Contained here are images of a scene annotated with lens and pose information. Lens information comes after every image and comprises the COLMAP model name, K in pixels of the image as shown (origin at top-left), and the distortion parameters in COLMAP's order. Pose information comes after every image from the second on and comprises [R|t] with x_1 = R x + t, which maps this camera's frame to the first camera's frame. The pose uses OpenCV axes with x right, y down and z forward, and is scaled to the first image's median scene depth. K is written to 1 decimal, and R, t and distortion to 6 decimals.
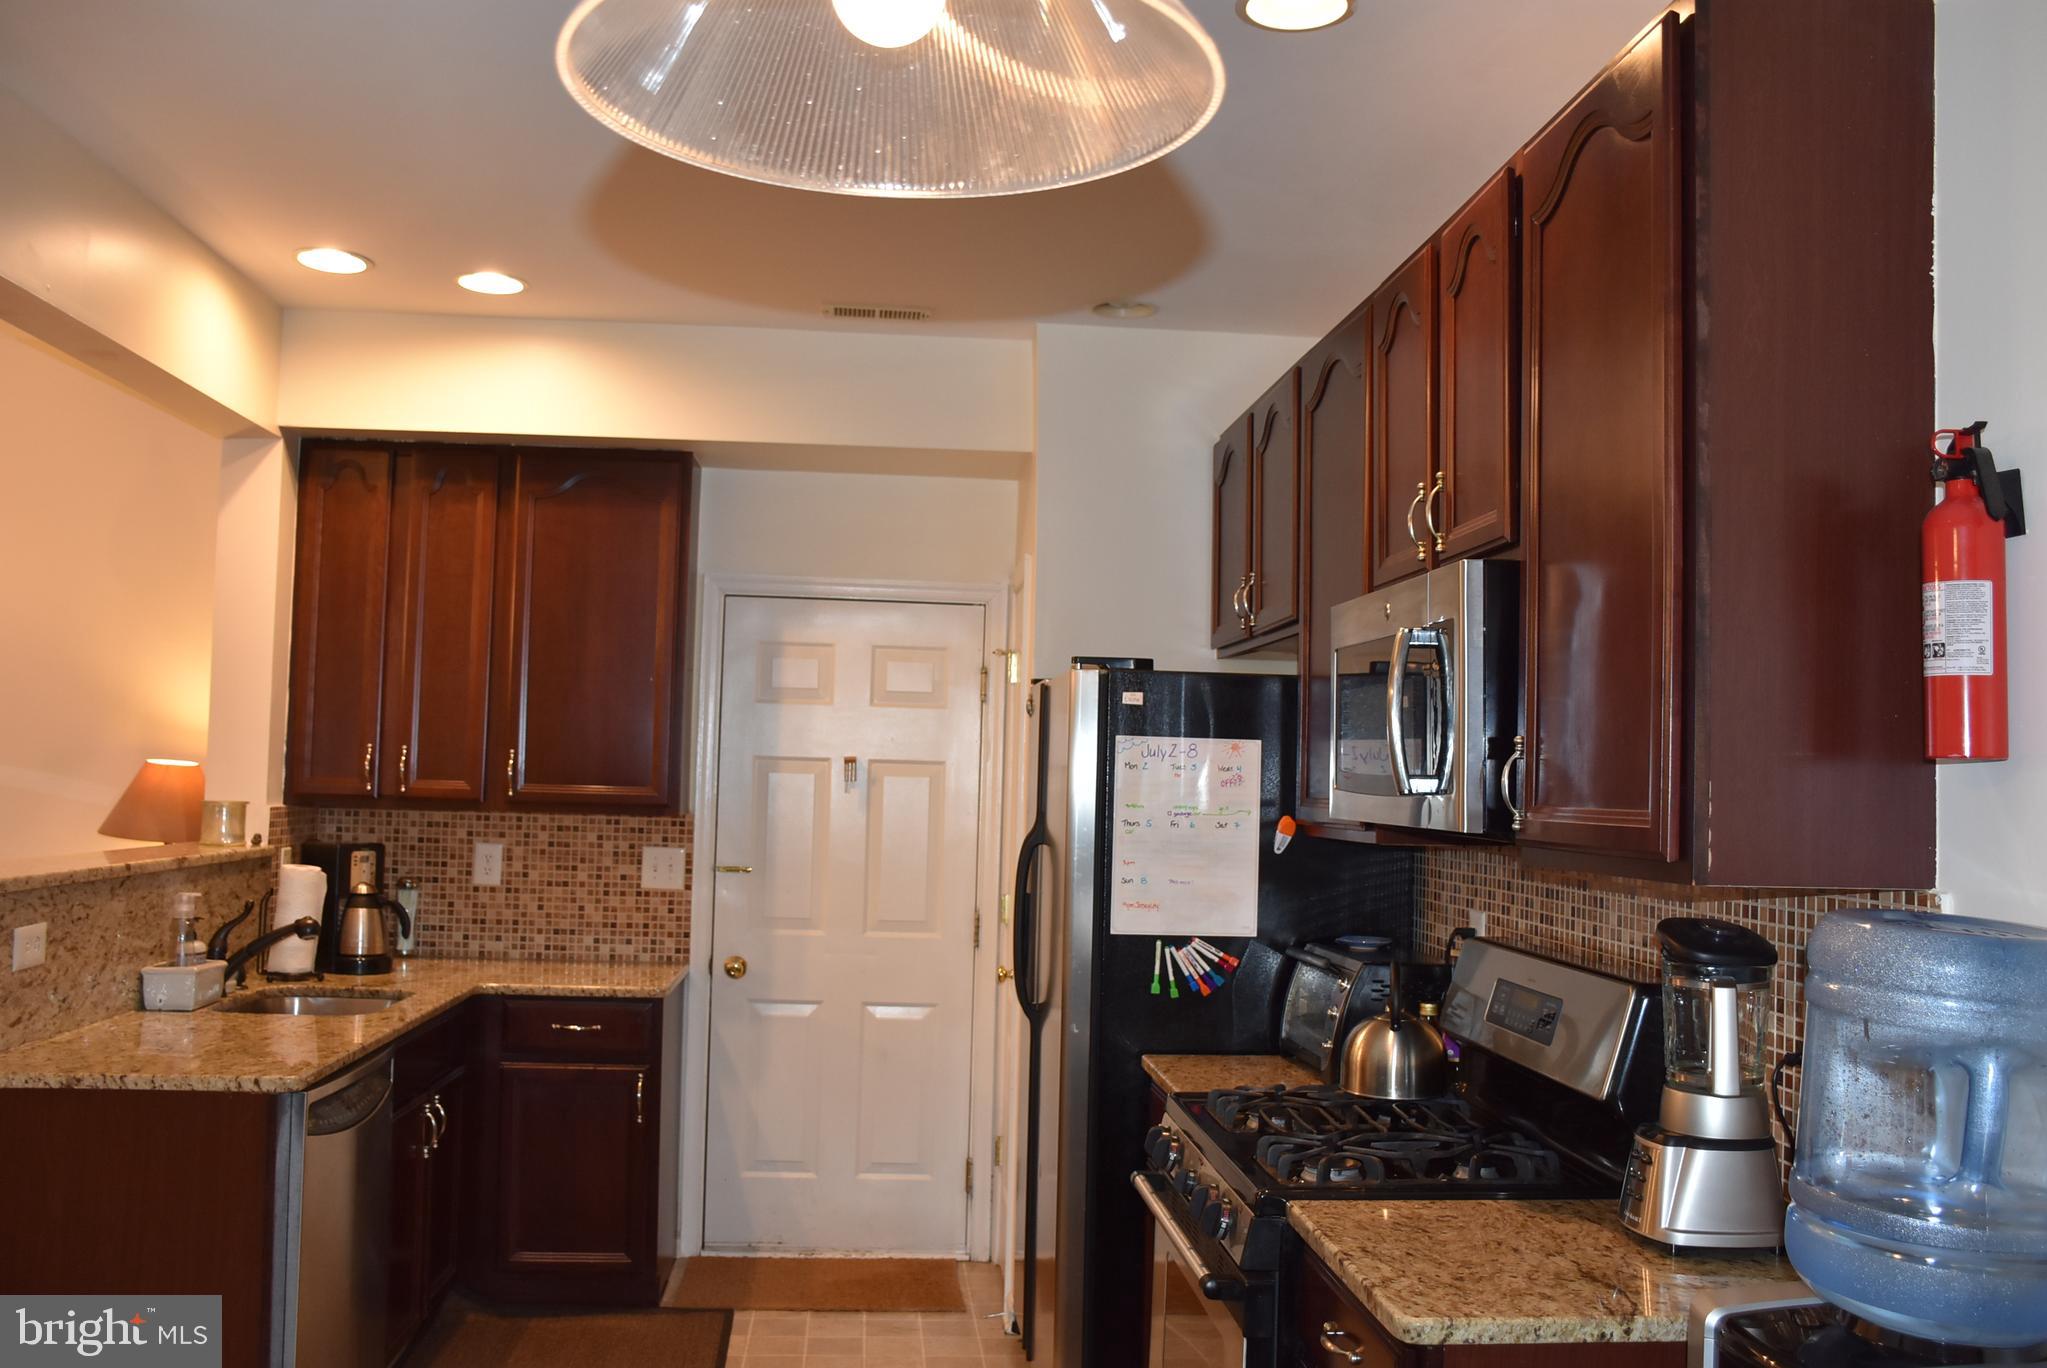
lens RADIAL K [[1750.6, 0, 1023.5], [0, 1750.6, 684.0], [0, 0, 1]] dist [-0.116910, -0.002567]
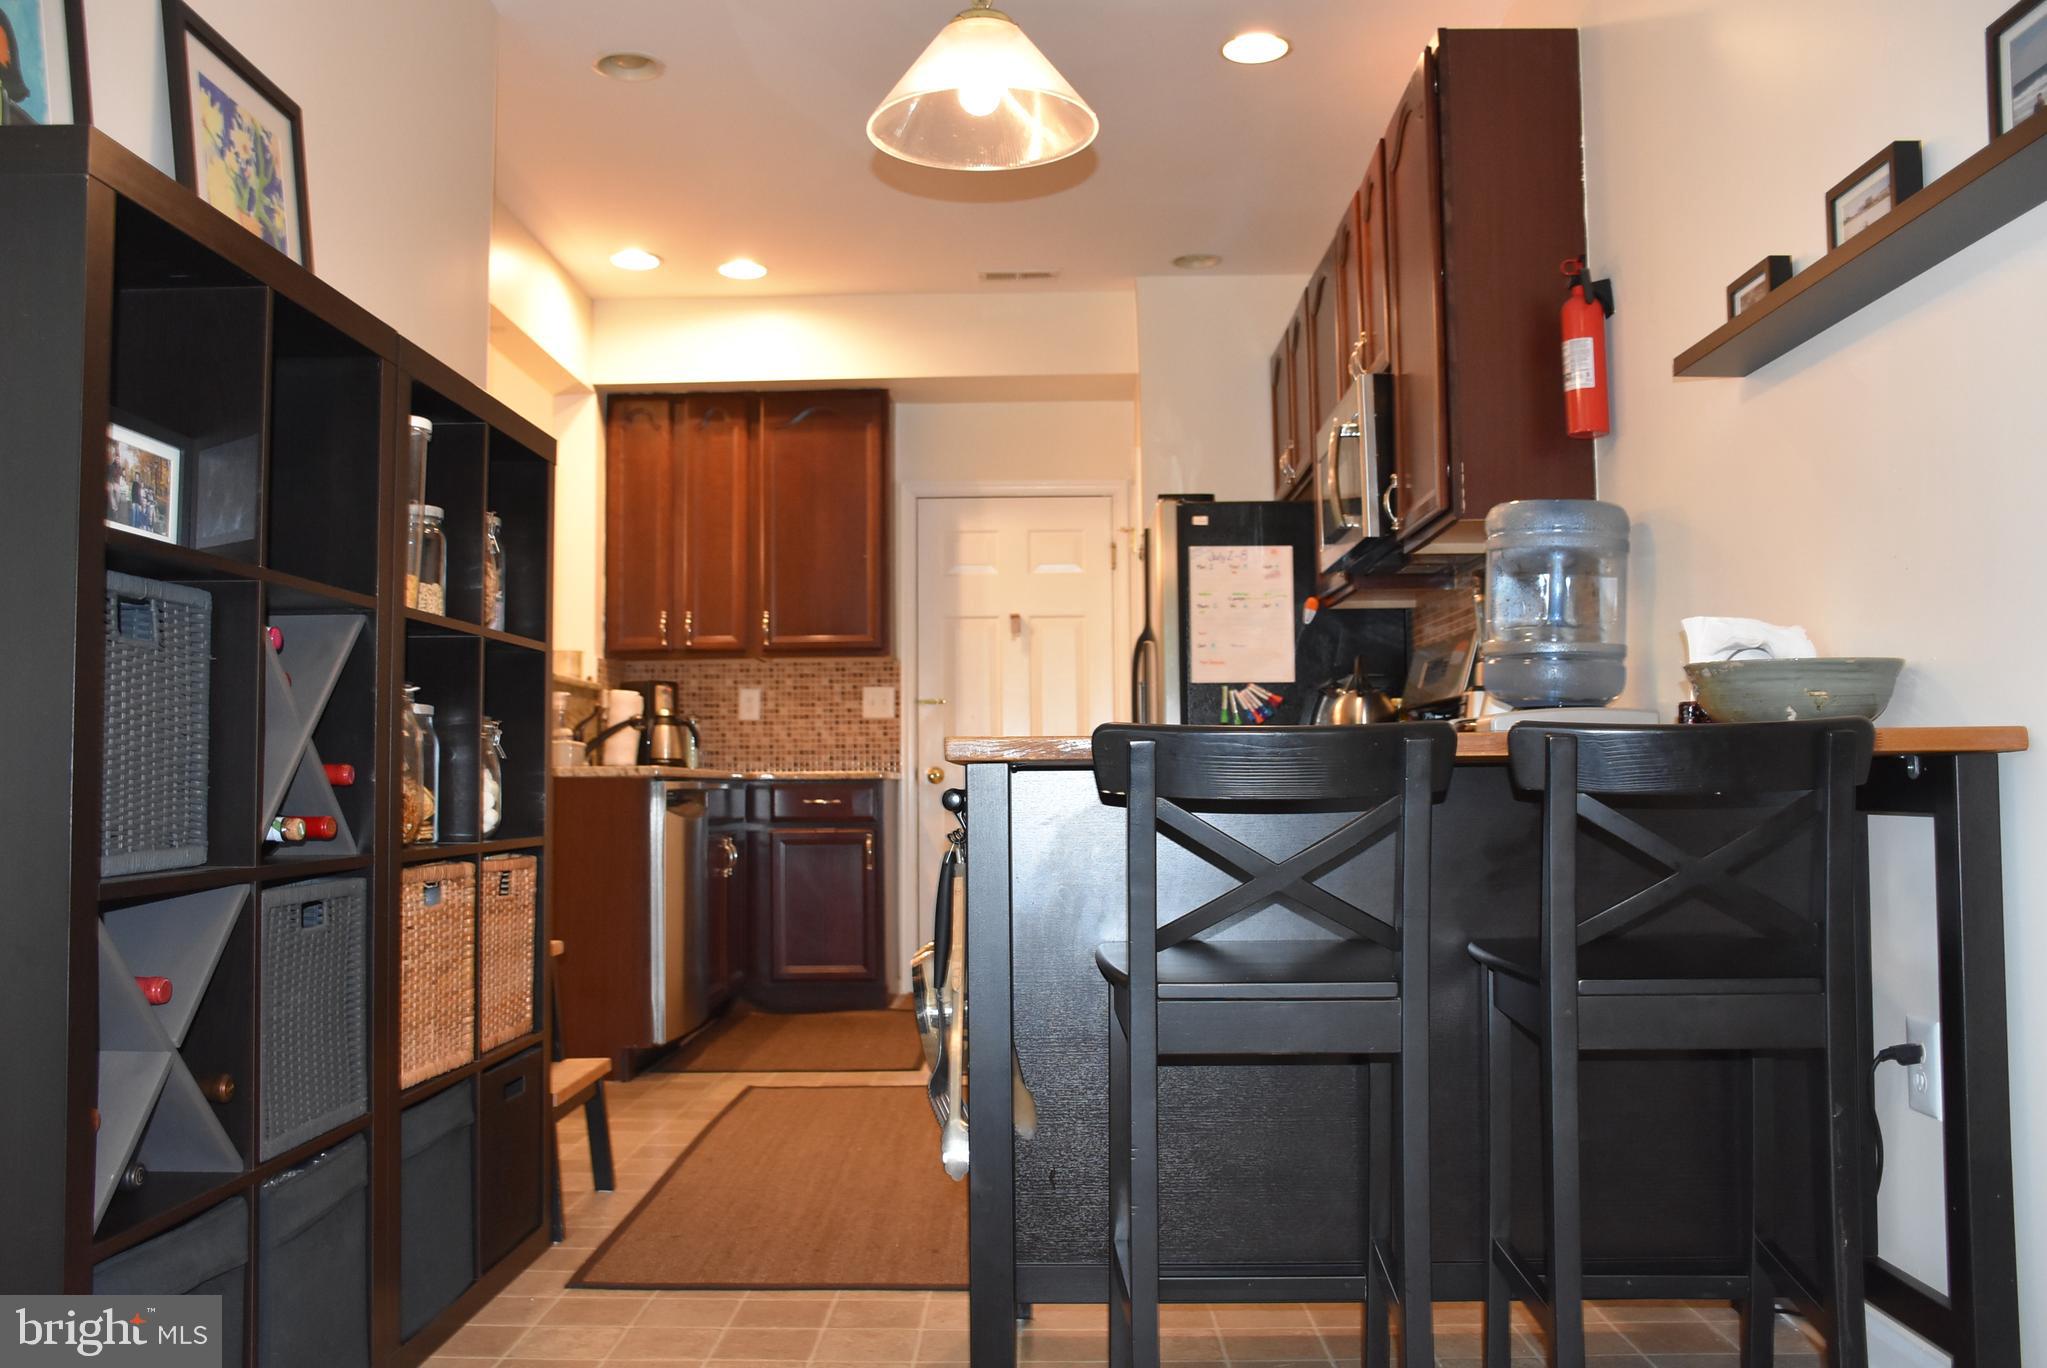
lens RADIAL K [[1722.7, 0, 1023.5], [0, 1722.7, 684.0], [0, 0, 1]] dist [-0.183534, -0.002788]
pose [[0.993336, -0.043981, -0.106530, 0.049684], [0.044040, 0.999028, -0.001806, 0.110359], [0.106506, -0.002898, 0.994308, -0.334857]]
